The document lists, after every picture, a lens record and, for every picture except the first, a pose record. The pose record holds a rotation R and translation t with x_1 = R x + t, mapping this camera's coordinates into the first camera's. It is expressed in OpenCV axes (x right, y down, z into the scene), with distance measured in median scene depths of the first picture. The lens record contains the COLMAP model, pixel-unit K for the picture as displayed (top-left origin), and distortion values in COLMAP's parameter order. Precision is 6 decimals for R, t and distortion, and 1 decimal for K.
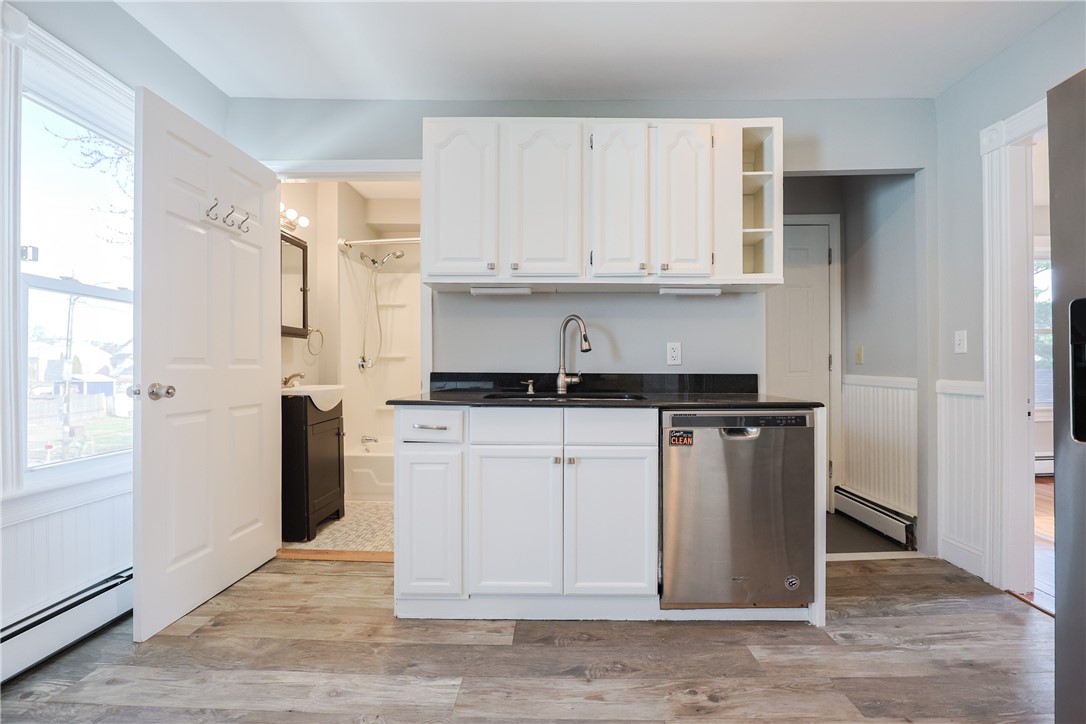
lens RADIAL K [[459.5, 0, 545.4], [0, 459.5, 361.3], [0, 0, 1]] dist [-0.006620, -0.000151]
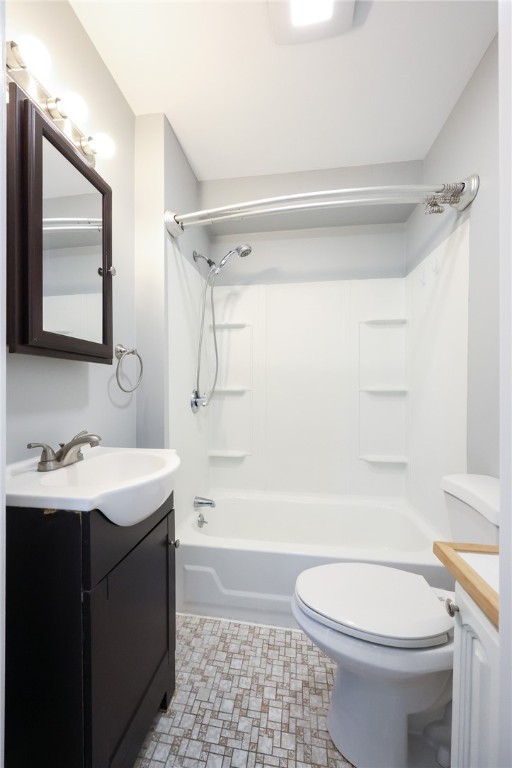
lens RADIAL K [[325.0, 0, 256.7], [0, 325.0, 386.6], [0, 0, 1]] dist [-0.006620, -0.000151]
pose [[0.989916, 0.004179, -0.141592, -0.266262], [-0.003891, 0.999990, 0.002314, -0.022131], [0.141600, -0.001740, 0.989922, 0.582198]]
